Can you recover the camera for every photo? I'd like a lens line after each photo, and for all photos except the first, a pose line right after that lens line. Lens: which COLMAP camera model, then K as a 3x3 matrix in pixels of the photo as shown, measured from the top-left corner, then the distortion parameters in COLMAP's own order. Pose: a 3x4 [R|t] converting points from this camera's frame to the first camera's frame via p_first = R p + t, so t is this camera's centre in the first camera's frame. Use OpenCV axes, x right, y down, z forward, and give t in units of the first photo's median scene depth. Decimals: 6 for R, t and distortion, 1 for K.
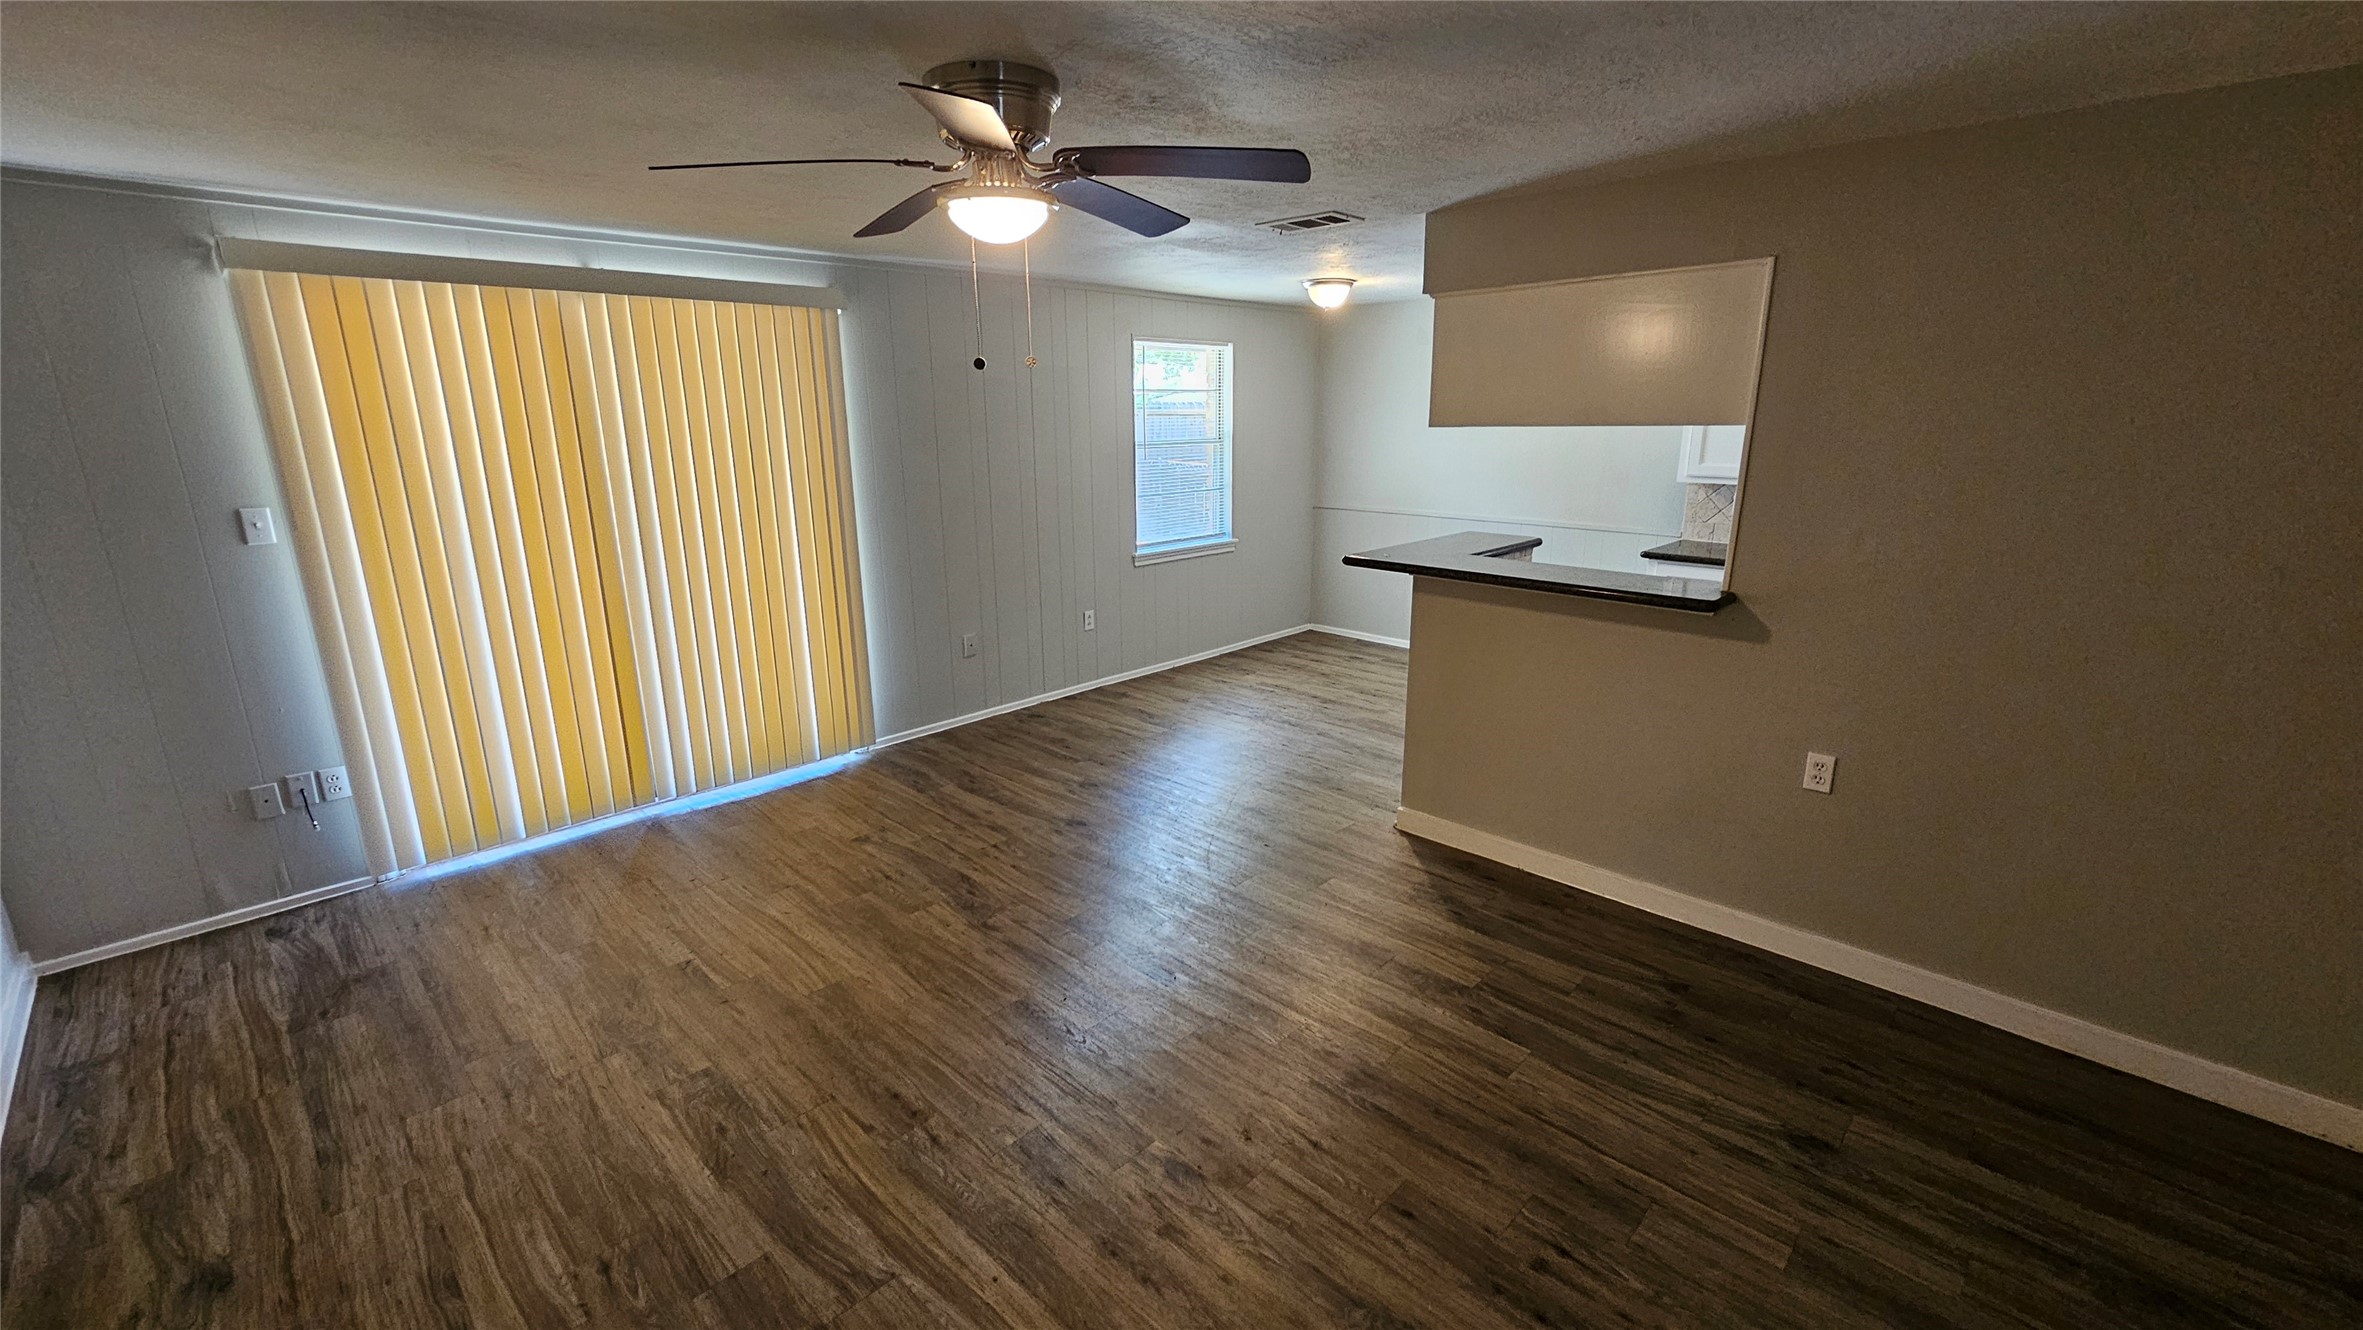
lens RADIAL K [[982.1, 0, 1181.5], [0, 982.1, 665.0], [0, 0, 1]] dist [-0.000327, -0.000132]
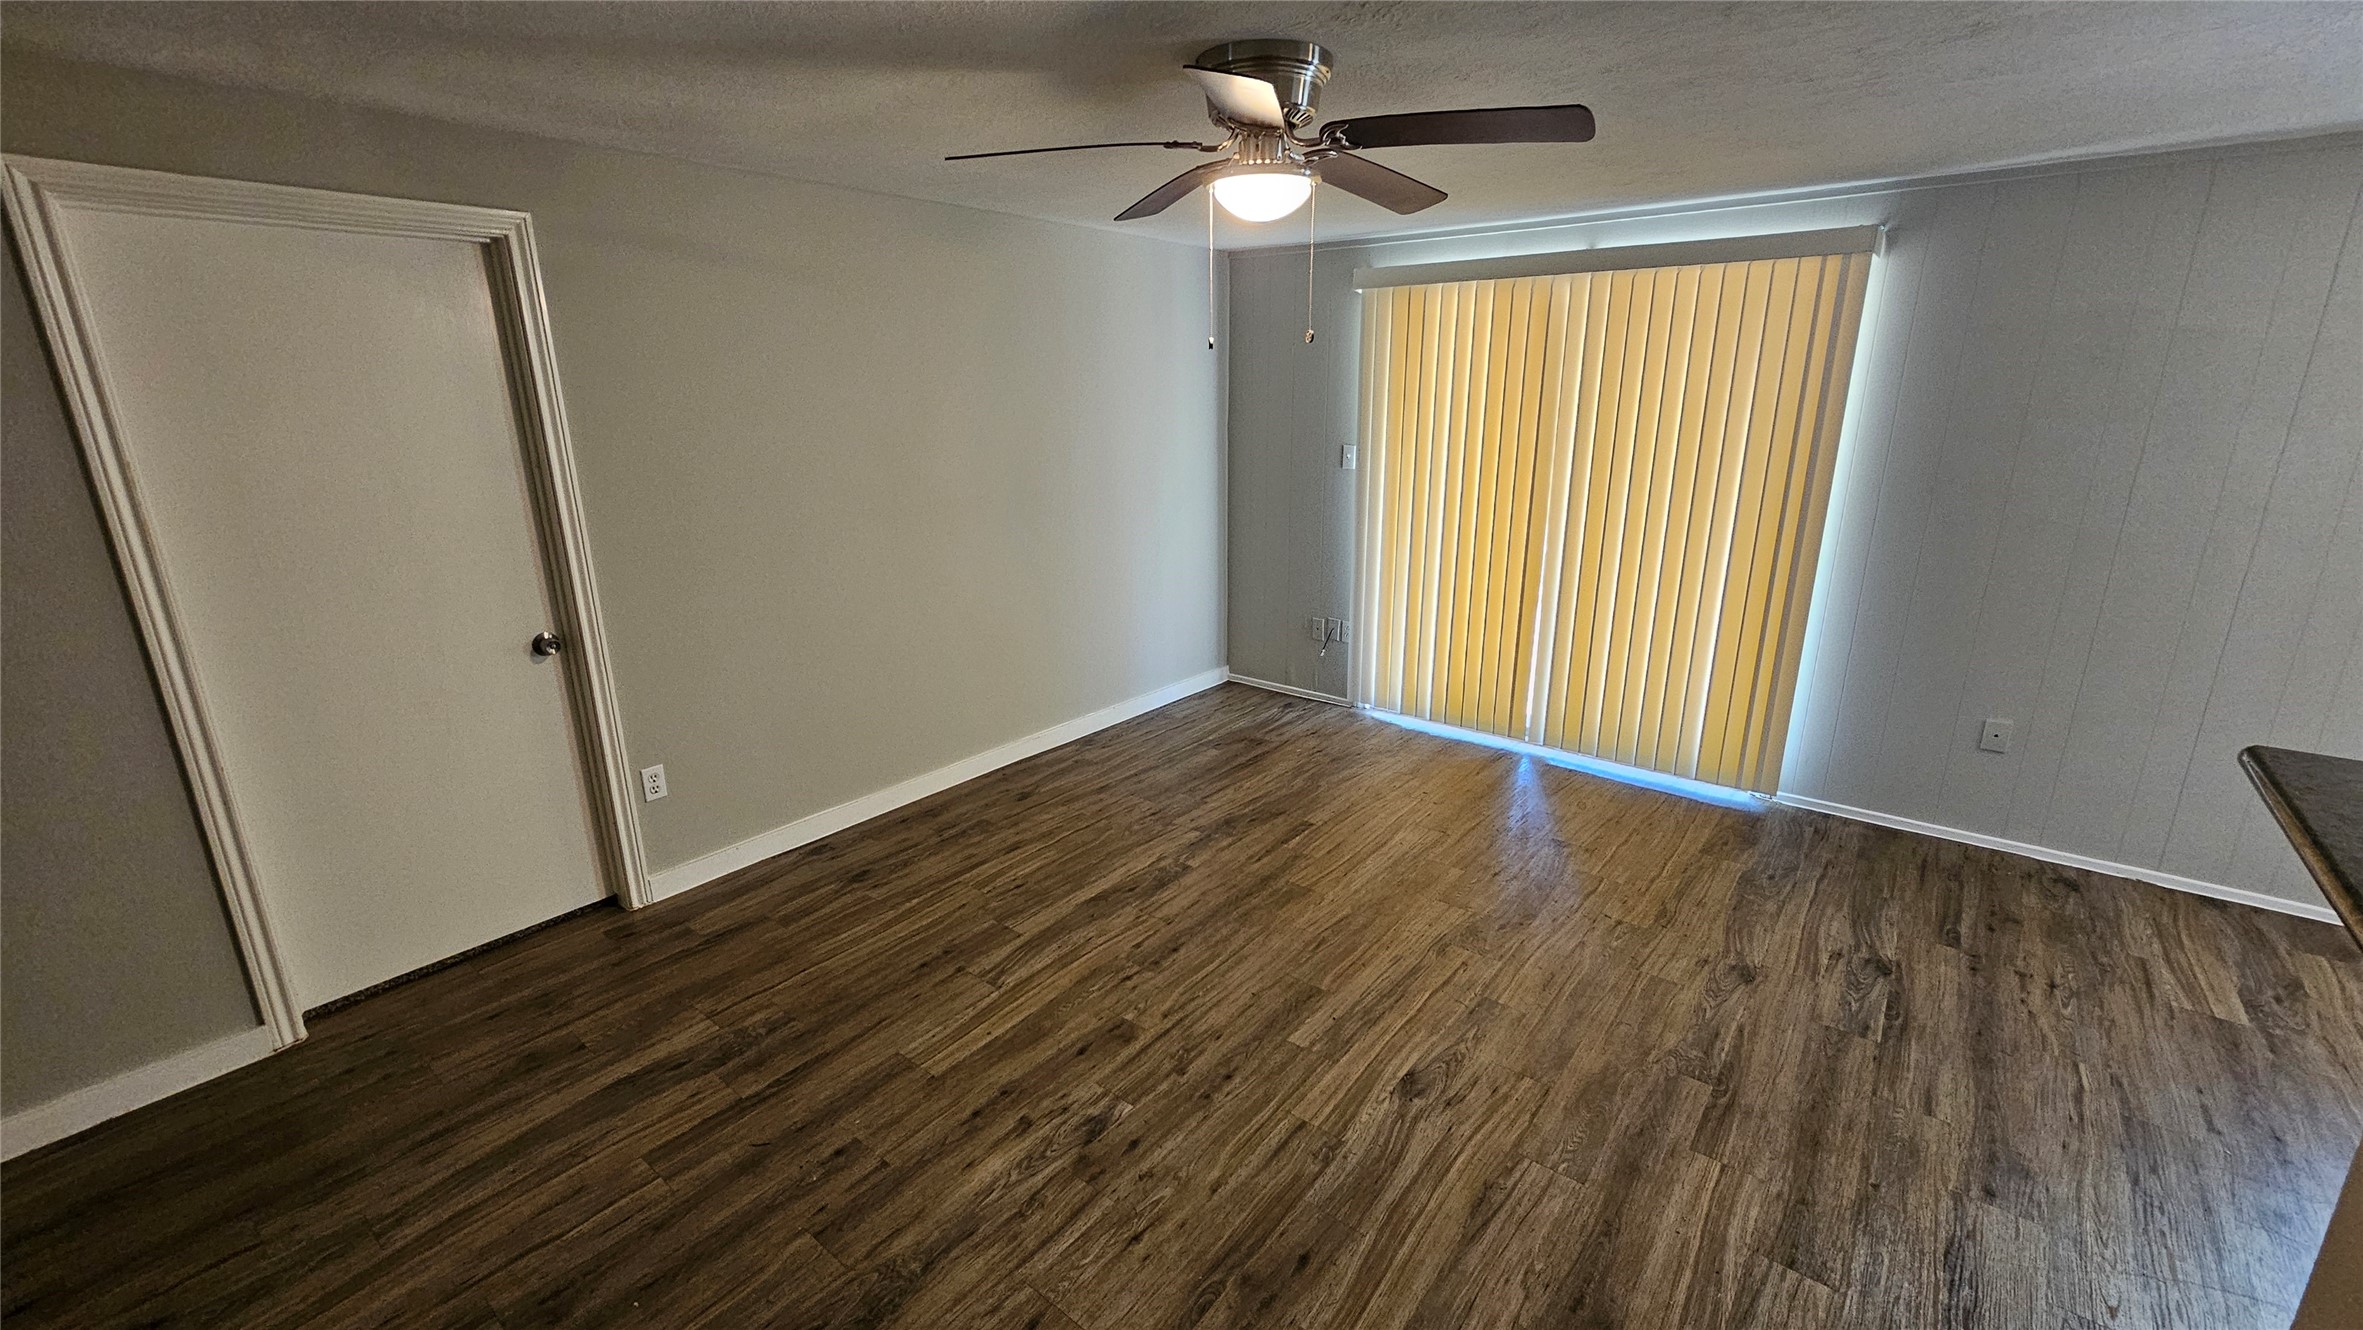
lens RADIAL K [[975.6, 0, 1178.2], [0, 975.6, 671.1], [0, 0, 1]] dist [-0.000344, -0.000097]
pose [[0.081732, 0.287154, -0.954391, 0.602406], [-0.248912, 0.933131, 0.259441, -0.158425], [0.965071, 0.216355, 0.147743, 0.584703]]
